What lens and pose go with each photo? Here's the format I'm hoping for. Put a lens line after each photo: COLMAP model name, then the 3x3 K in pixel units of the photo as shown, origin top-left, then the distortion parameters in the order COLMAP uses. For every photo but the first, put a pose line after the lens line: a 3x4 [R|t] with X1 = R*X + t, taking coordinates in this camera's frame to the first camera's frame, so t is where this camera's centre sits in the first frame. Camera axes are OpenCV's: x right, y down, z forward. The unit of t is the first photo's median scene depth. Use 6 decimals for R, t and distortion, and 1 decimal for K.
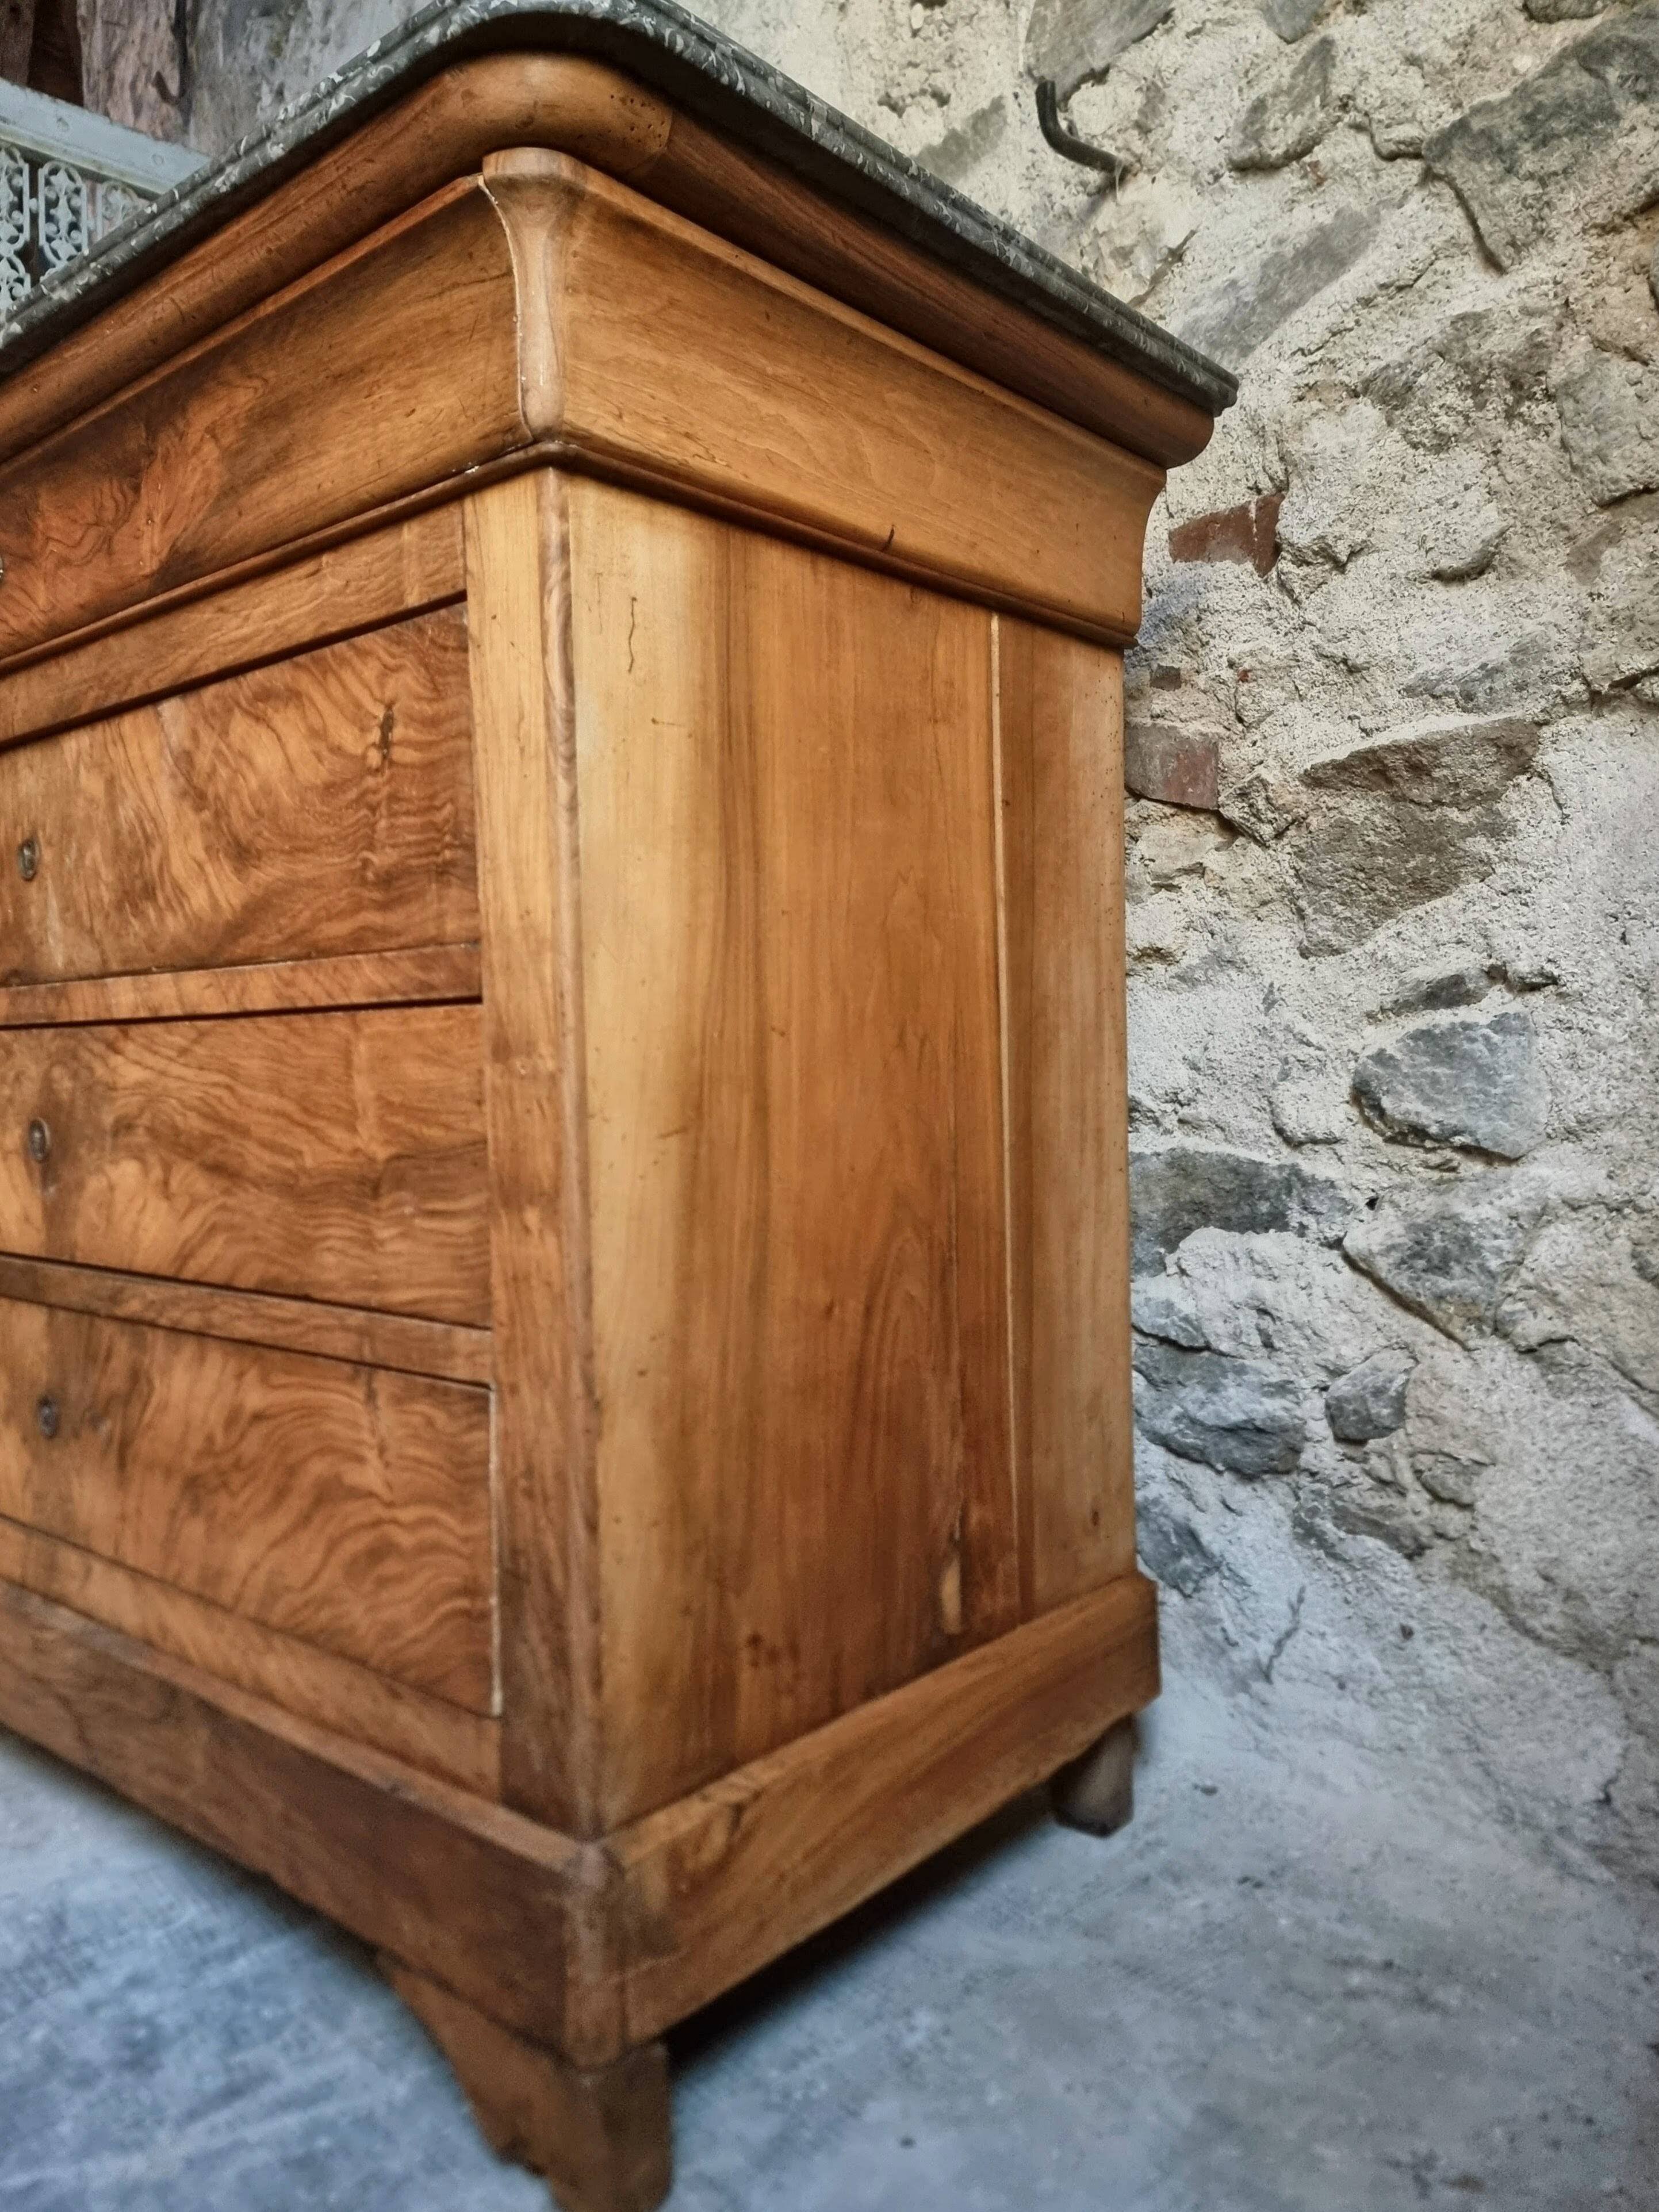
lens RADIAL K [[1602.7, 0, 819.5], [0, 1602.7, 1127.0], [0, 0, 1]] dist [0.074199, -0.068673]
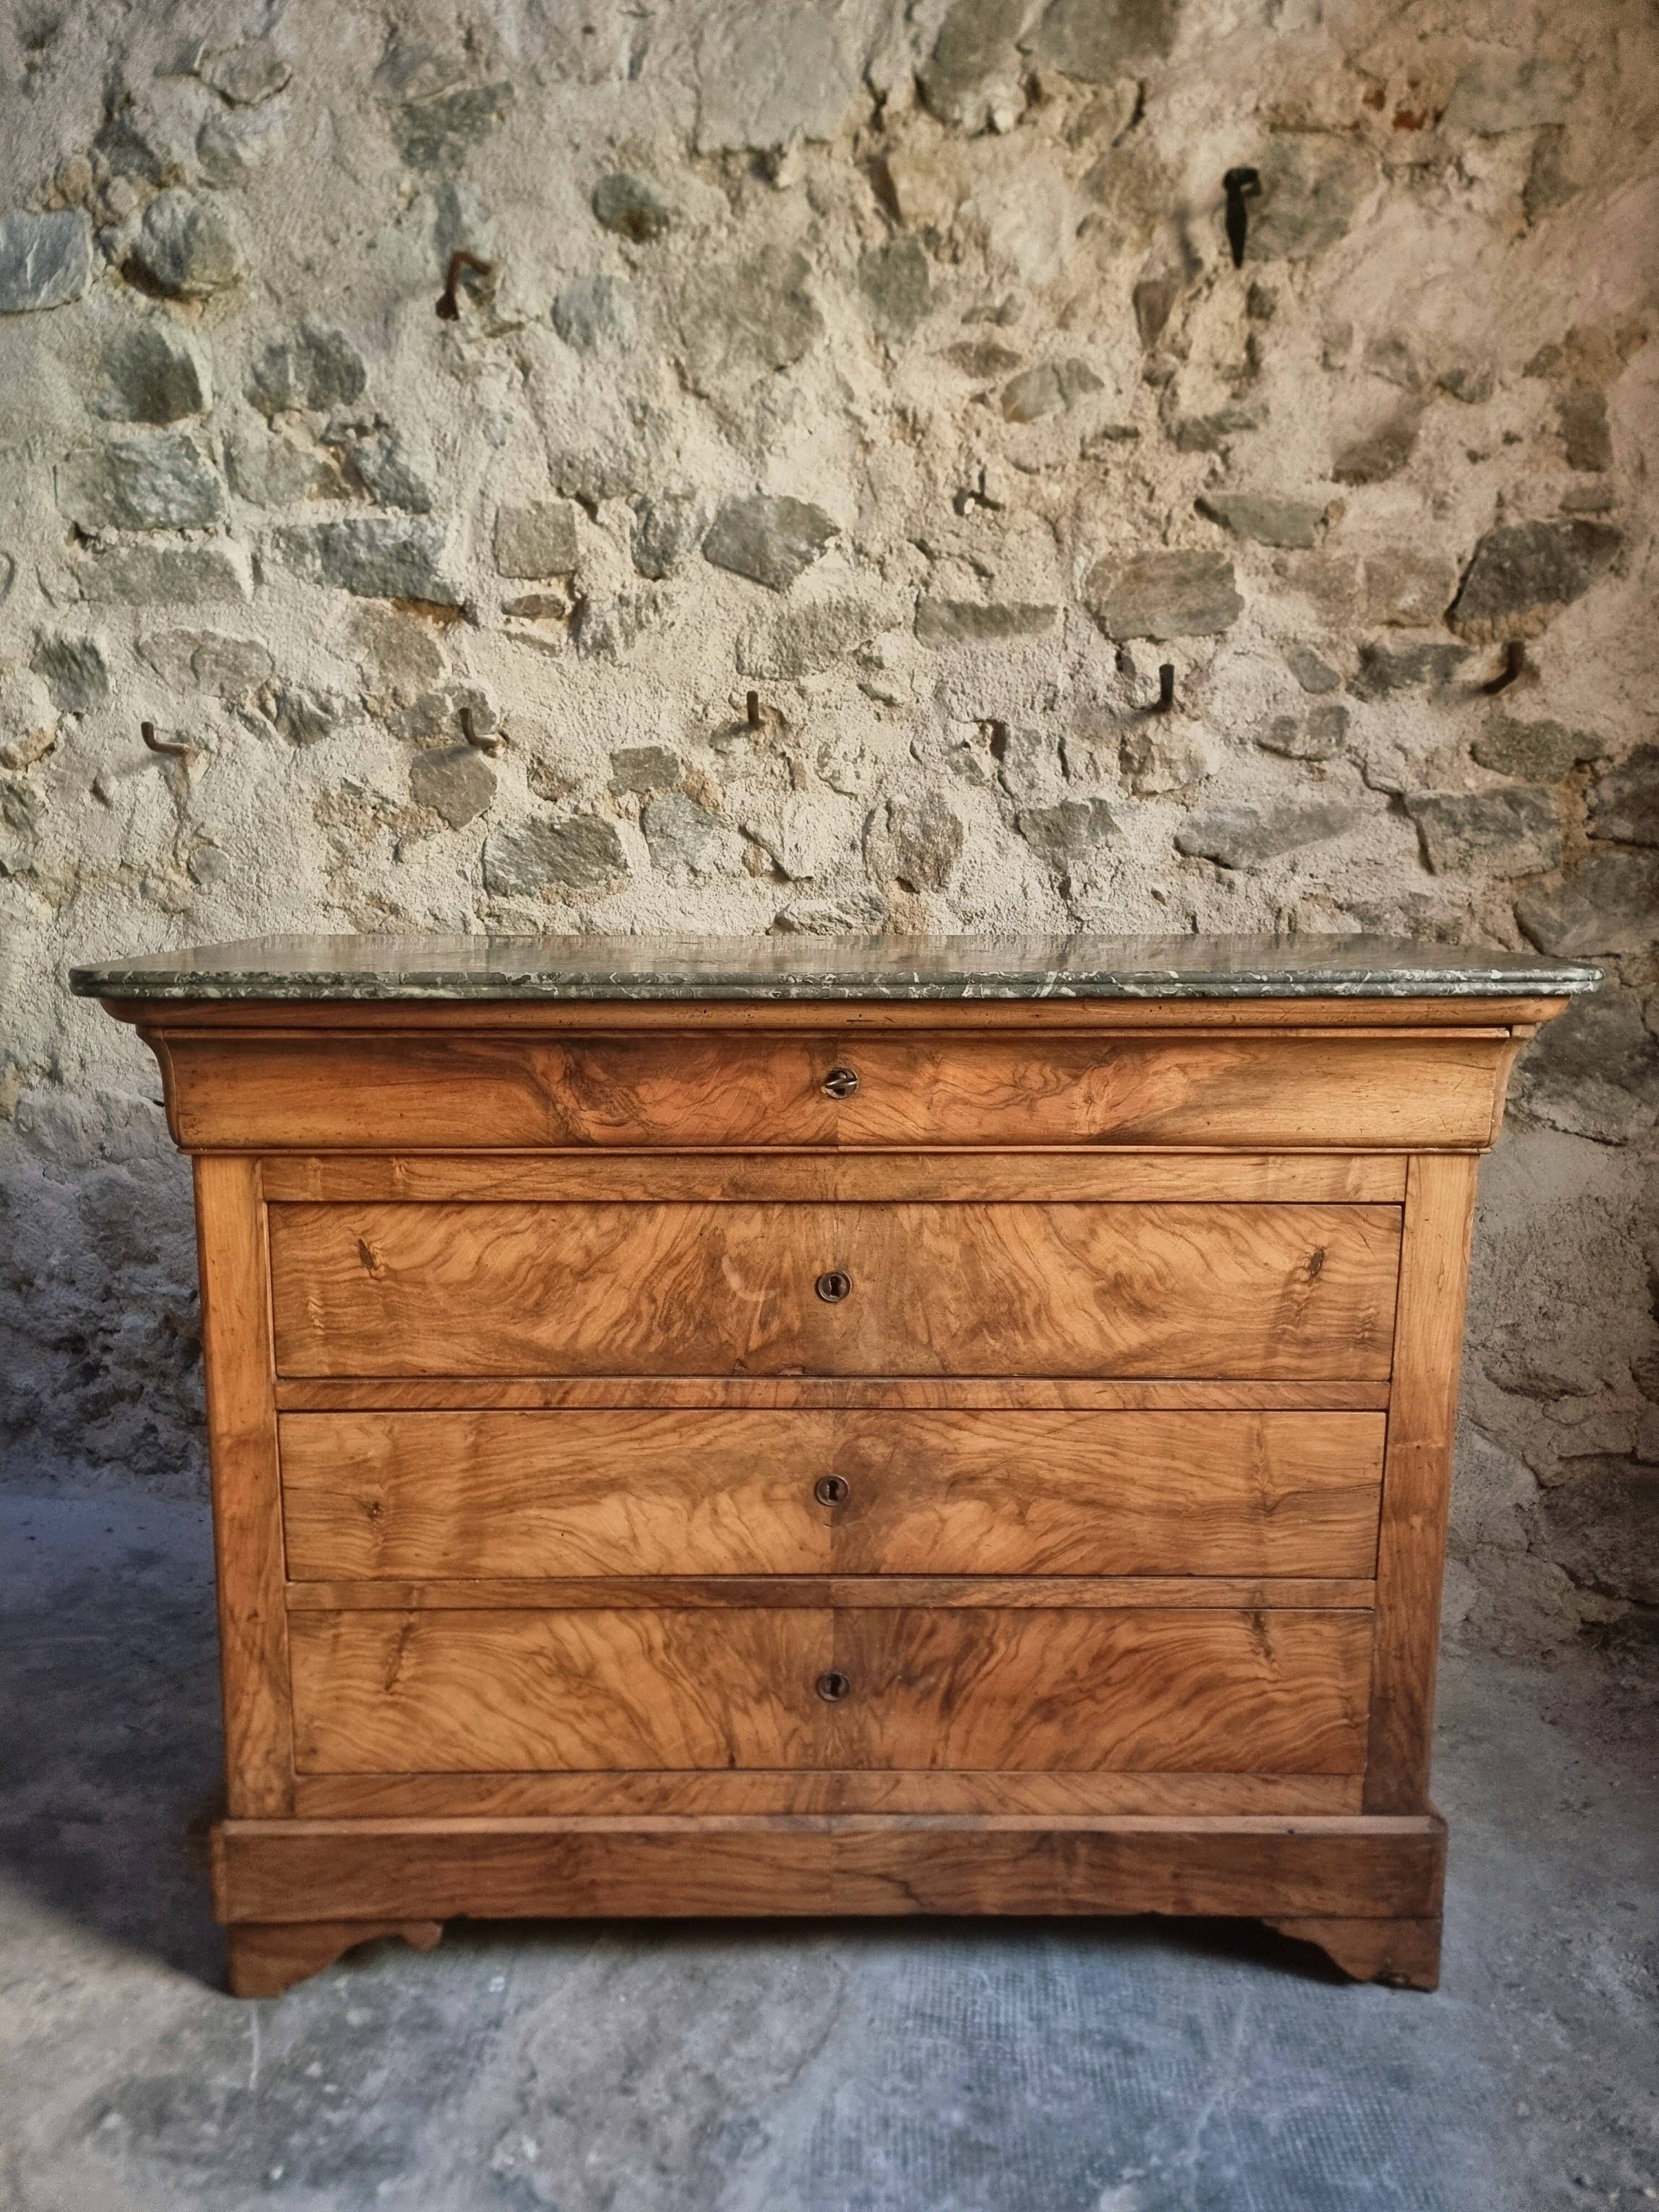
lens RADIAL K [[1541.9, 0, 795.6], [0, 1541.9, 1126.2], [0, 0, 1]] dist [0.077844, -0.076318]
pose [[0.748250, -0.095913, 0.656447, -1.450965], [0.014447, 0.991615, 0.128416, -0.501253], [-0.663260, -0.086603, 0.743362, 0.112818]]
